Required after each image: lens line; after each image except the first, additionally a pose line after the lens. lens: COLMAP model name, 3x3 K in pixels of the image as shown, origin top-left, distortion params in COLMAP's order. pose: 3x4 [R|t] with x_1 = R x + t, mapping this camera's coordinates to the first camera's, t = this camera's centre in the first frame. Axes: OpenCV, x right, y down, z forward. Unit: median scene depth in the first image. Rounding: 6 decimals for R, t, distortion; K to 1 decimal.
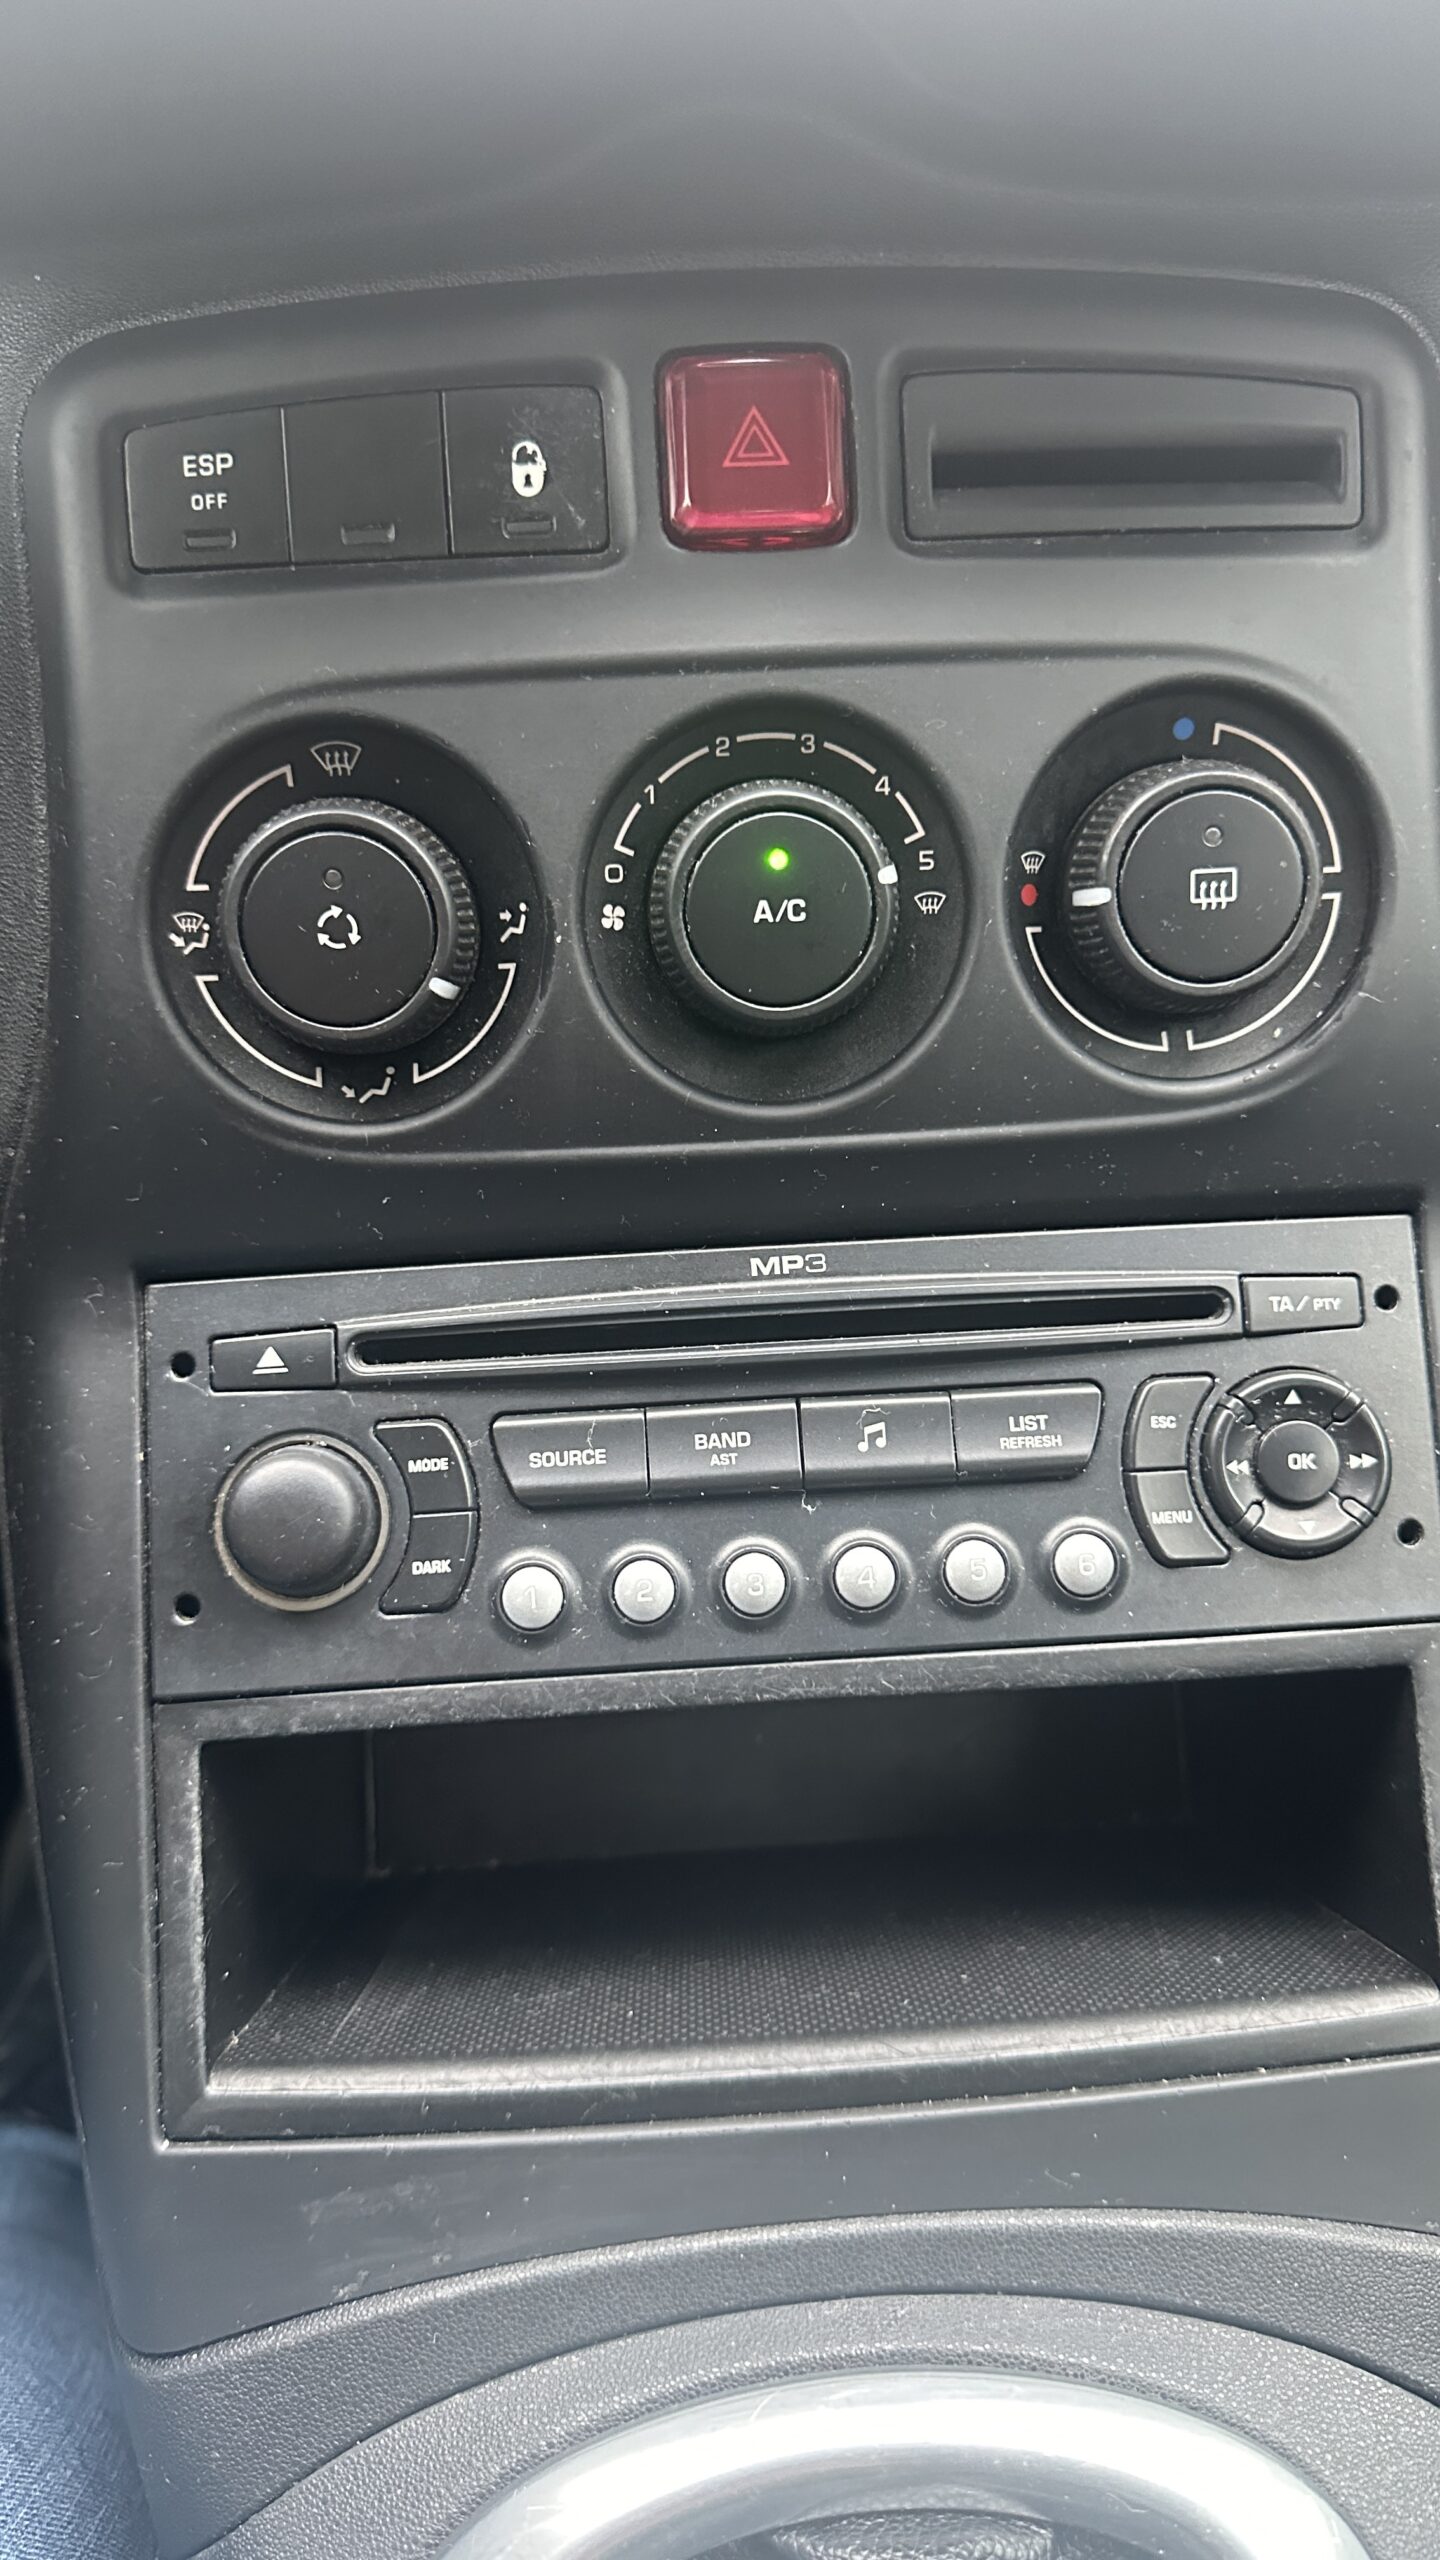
lens RADIAL K [[1807.0, 0, 710.2], [0, 1807.0, 1295.3], [0, 0, 1]] dist [0.062144, -0.094904]
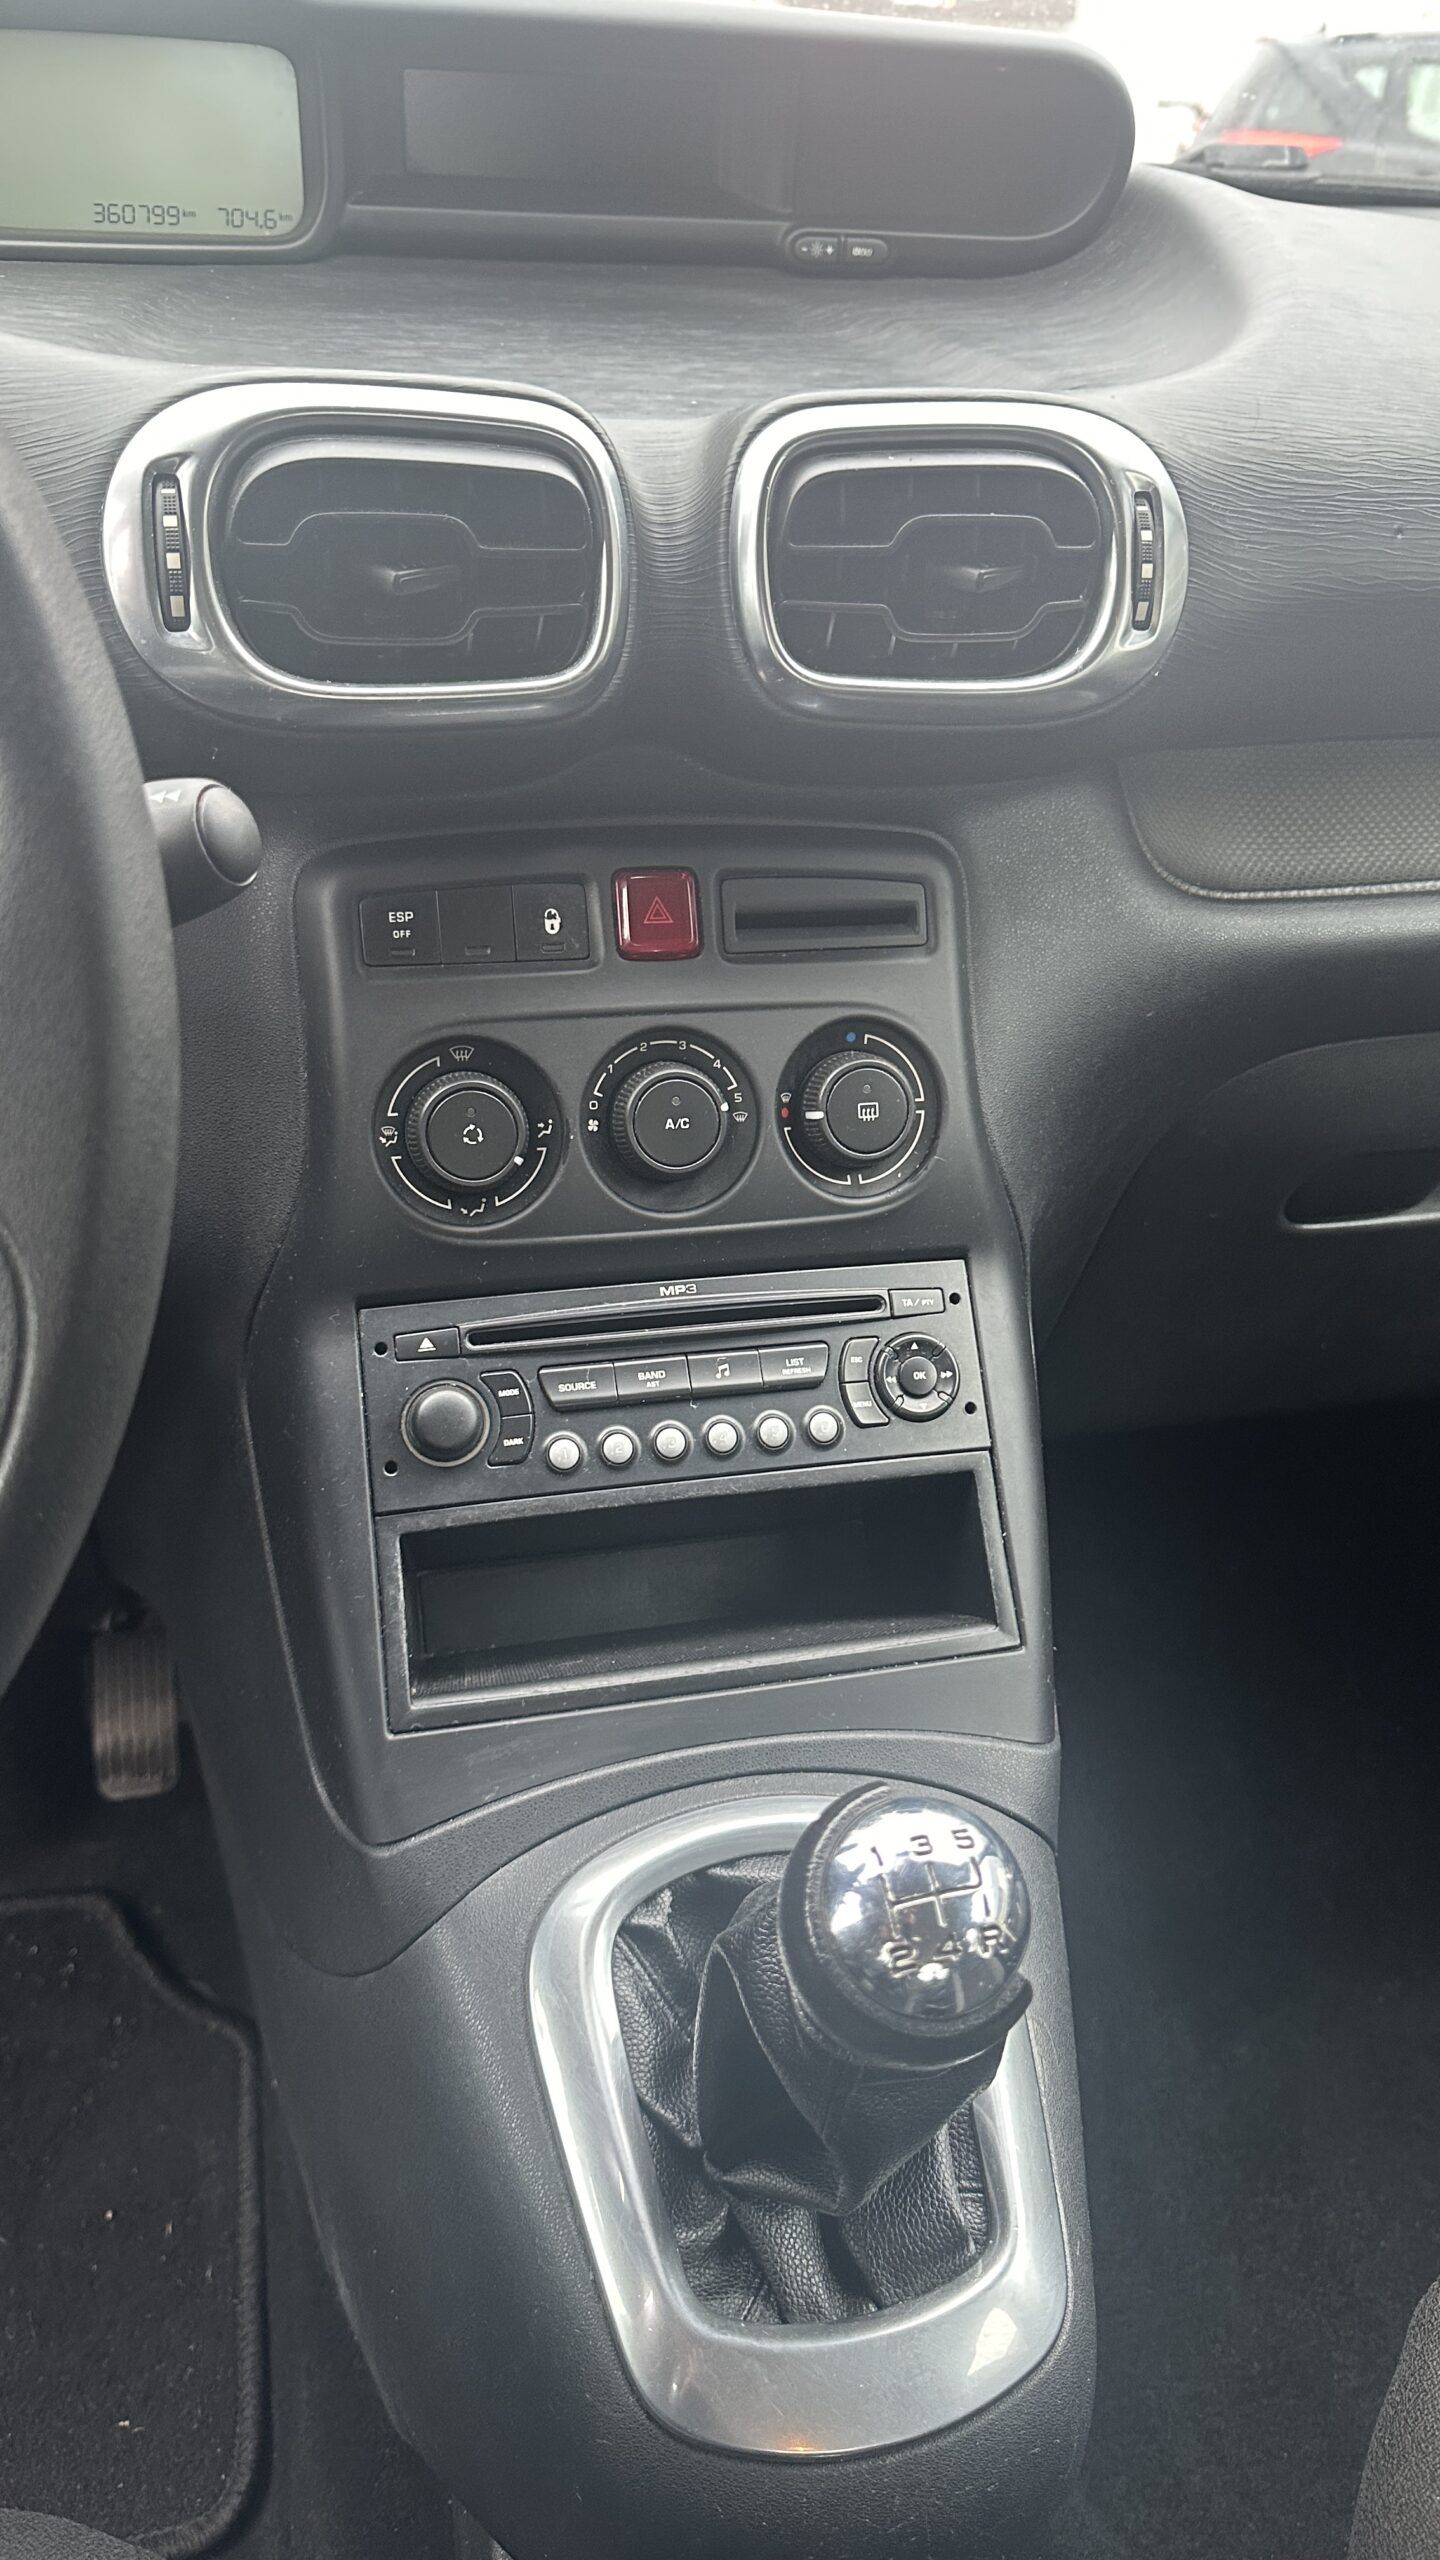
lens RADIAL K [[1807.0, 0, 716.2], [0, 1807.0, 1288.8], [0, 0, 1]] dist [0.062144, -0.094904]
pose [[0.980685, -0.027716, 0.193620, -0.318644], [0.039679, 0.997517, -0.058187, 0.105181], [-0.191527, 0.064746, 0.979349, -1.044418]]
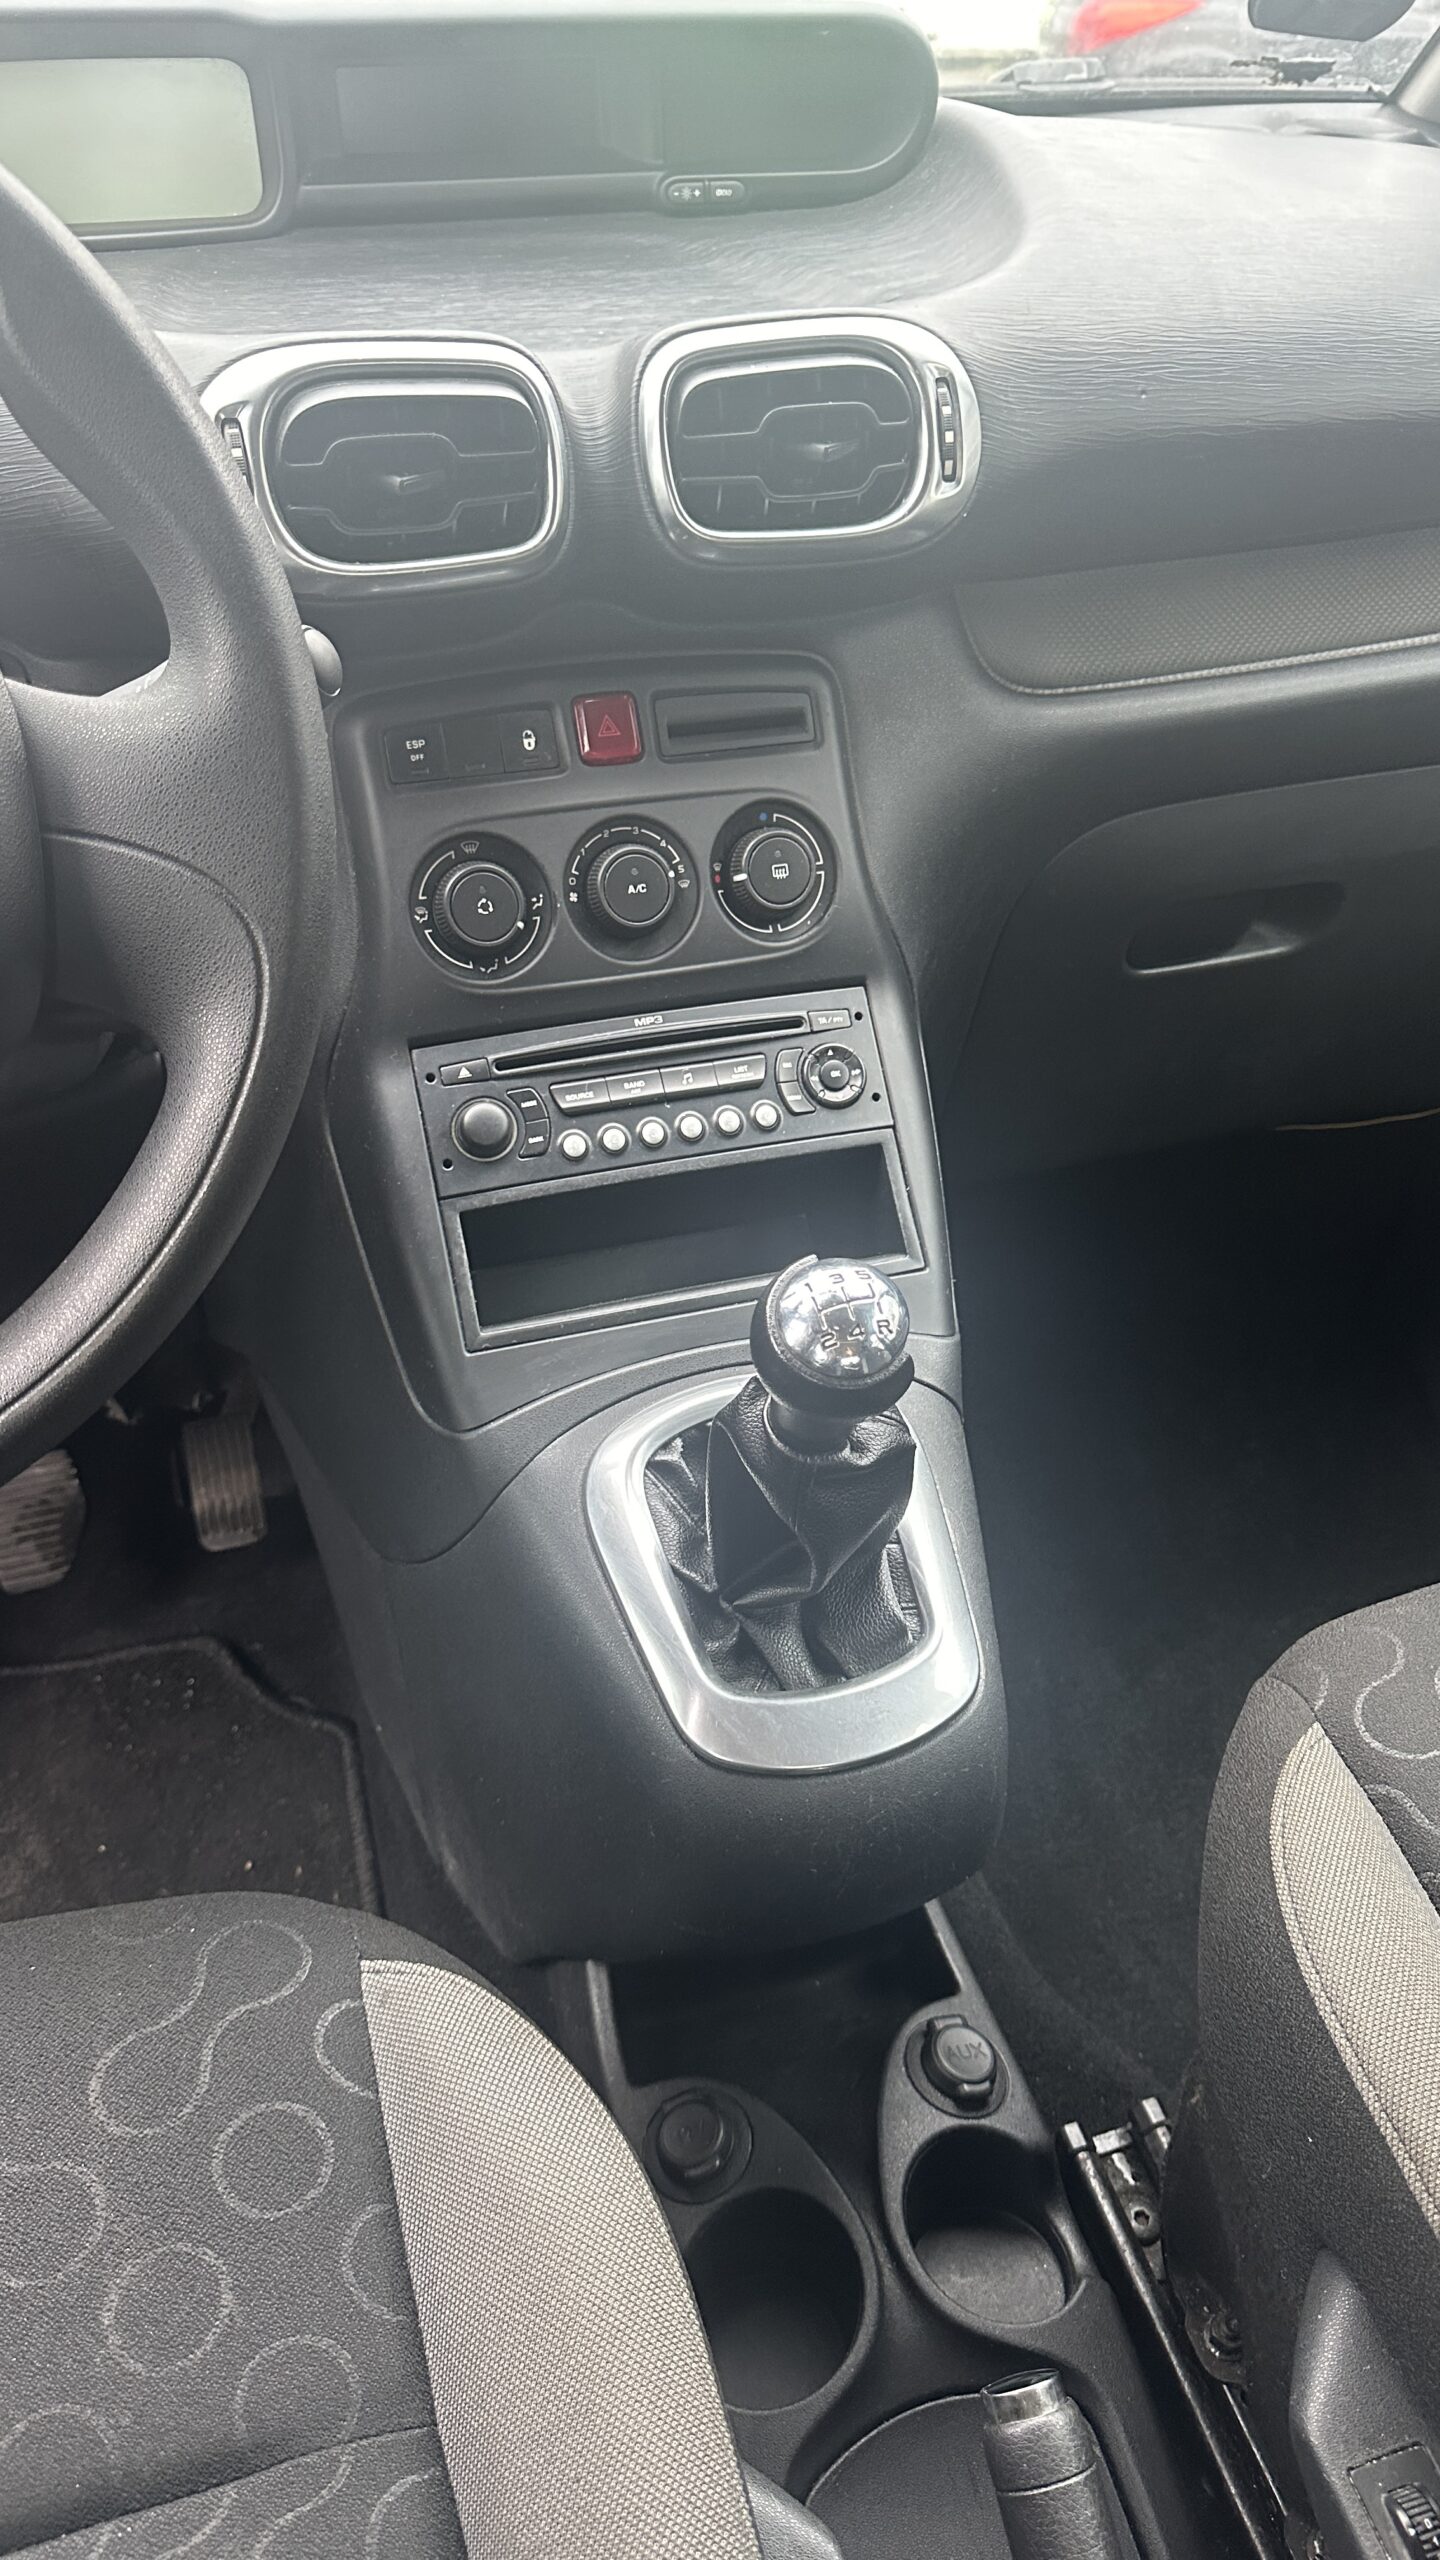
lens RADIAL K [[1807.0, 0, 715.9], [0, 1807.0, 1298.9], [0, 0, 1]] dist [0.062144, -0.094904]
pose [[0.970496, -0.119607, 0.209358, -0.487367], [0.124637, 0.992142, -0.010949, 0.449831], [-0.206404, 0.036719, 0.977778, -1.701725]]
